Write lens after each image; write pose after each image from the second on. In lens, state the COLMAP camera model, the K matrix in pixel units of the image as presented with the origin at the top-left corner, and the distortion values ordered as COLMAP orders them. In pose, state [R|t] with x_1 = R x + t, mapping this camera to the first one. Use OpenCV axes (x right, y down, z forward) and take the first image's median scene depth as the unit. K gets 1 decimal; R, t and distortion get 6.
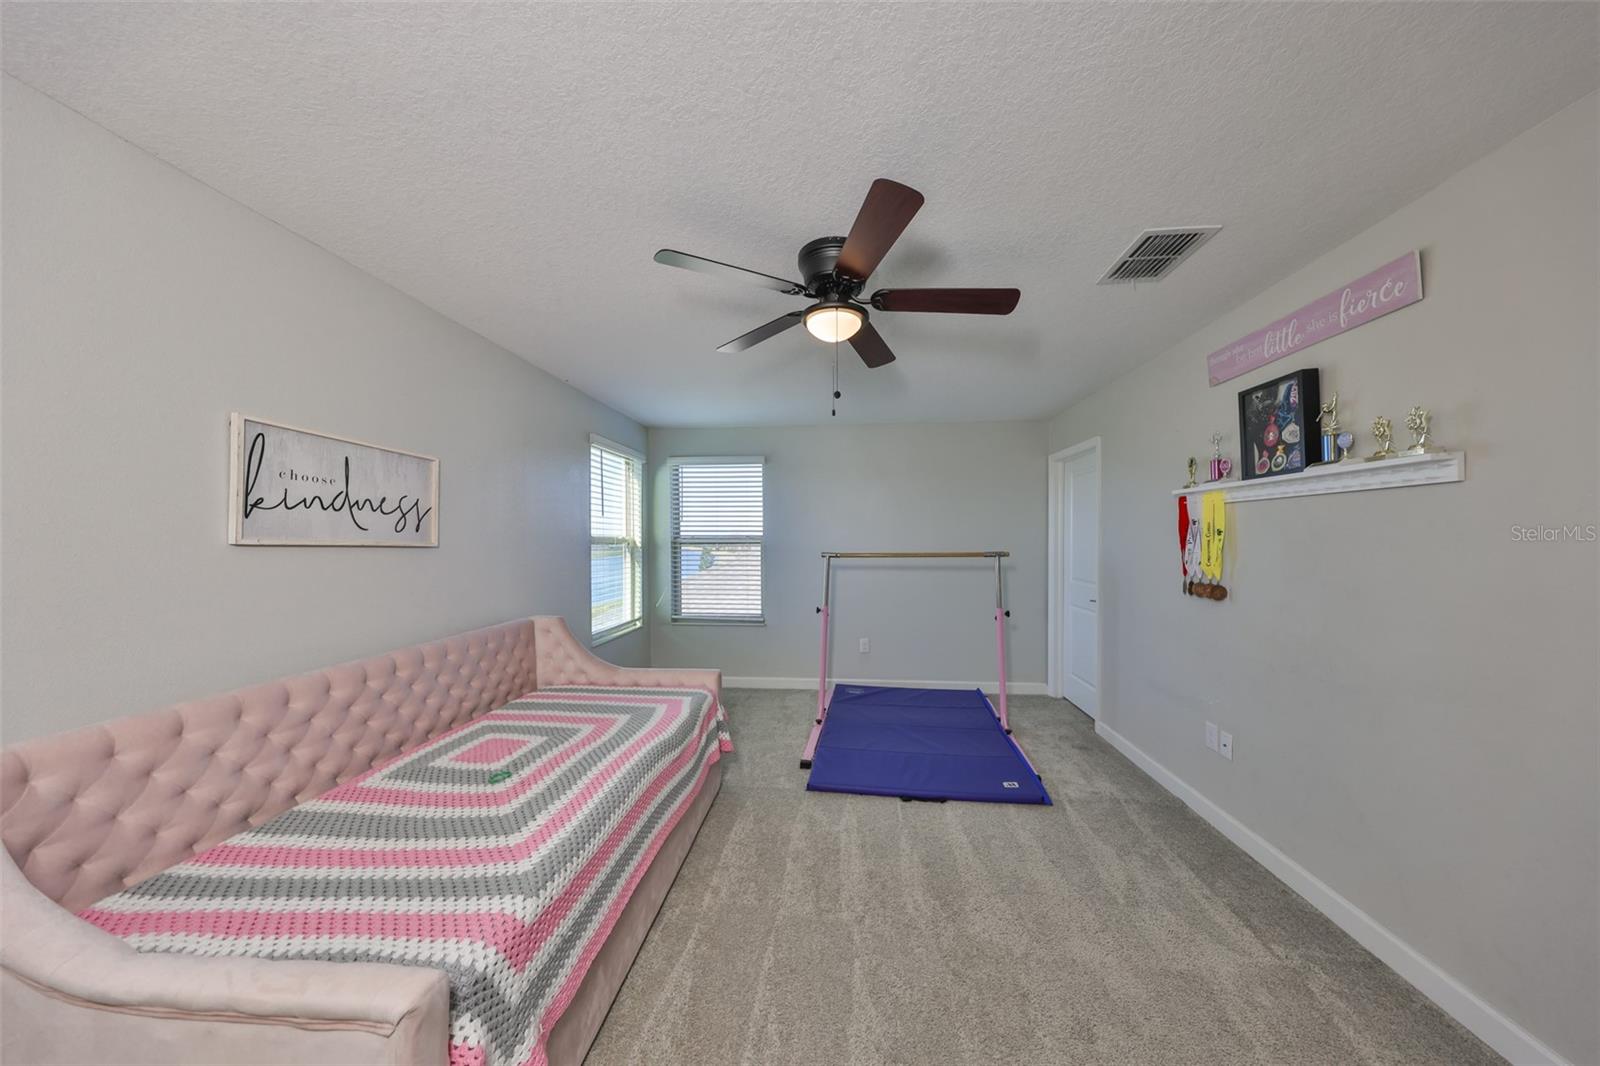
lens RADIAL K [[508.4, 0, 810.0], [0, 508.4, 538.1], [0, 0, 1]] dist [0.002284, -0.000242]
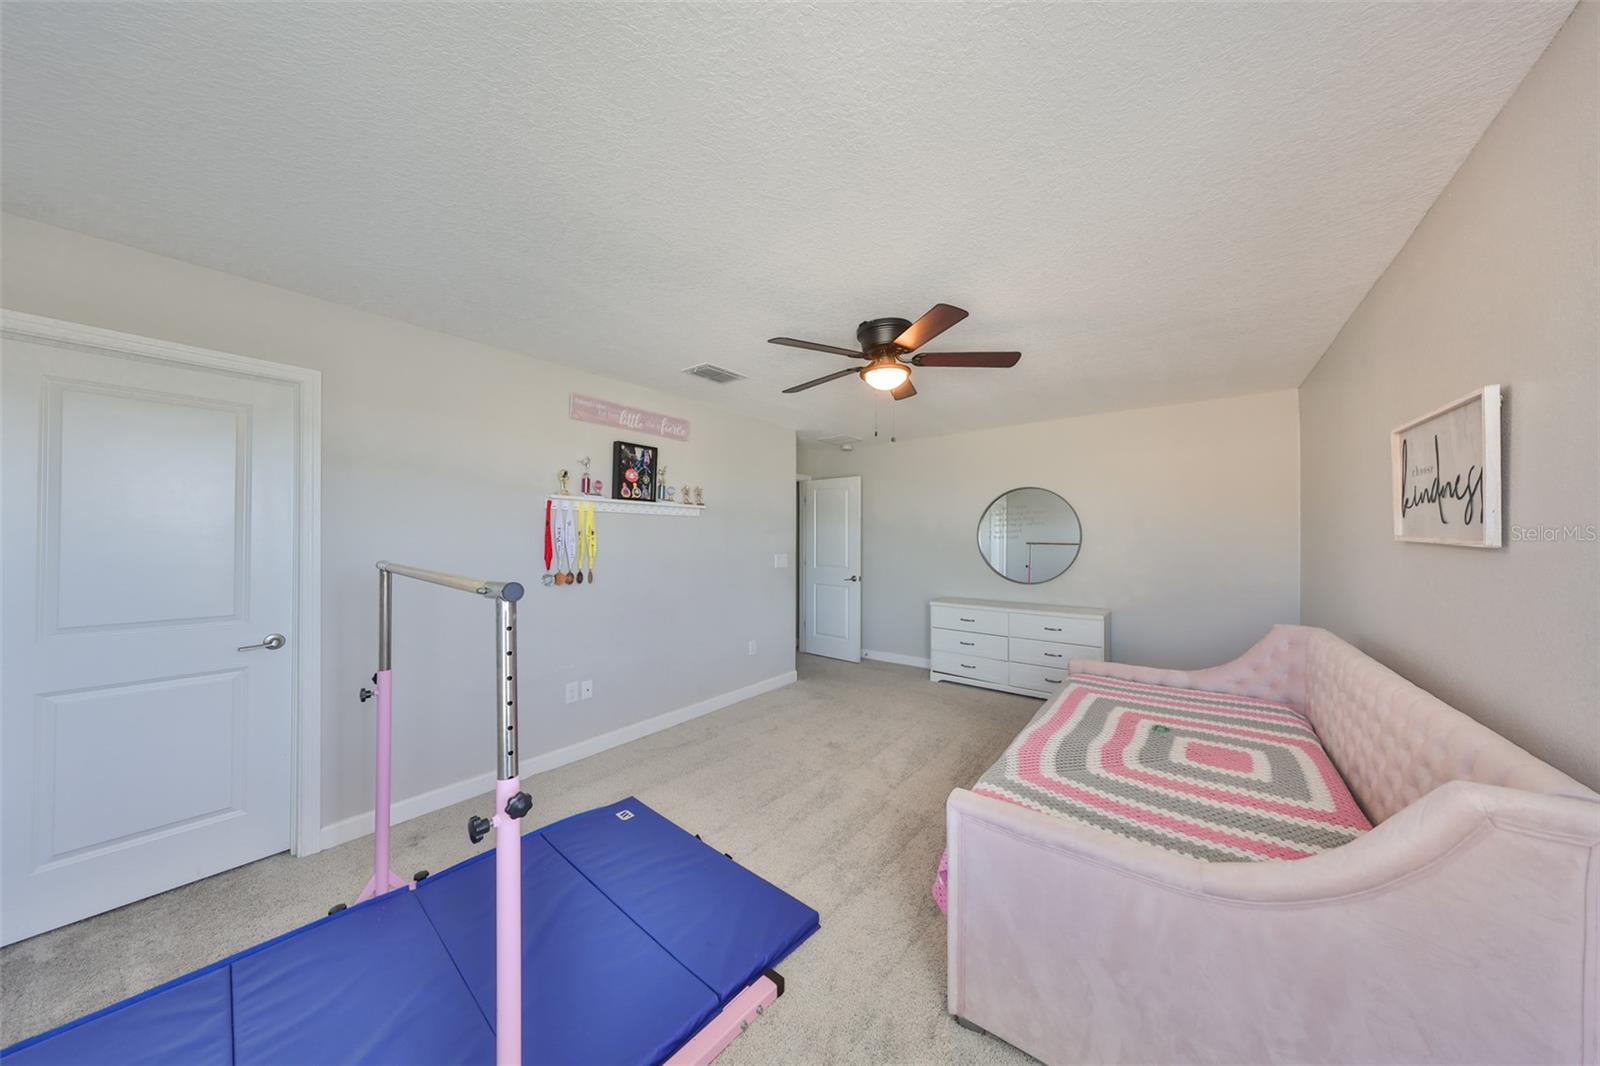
lens RADIAL K [[508.4, 0, 803.0], [0, 508.4, 535.3], [0, 0, 1]] dist [0.002284, -0.000242]
pose [[-0.832120, 0.004885, 0.554574, -0.379708], [-0.001973, 0.999929, -0.011767, 0.009293], [-0.554592, -0.010886, -0.832051, 1.644608]]
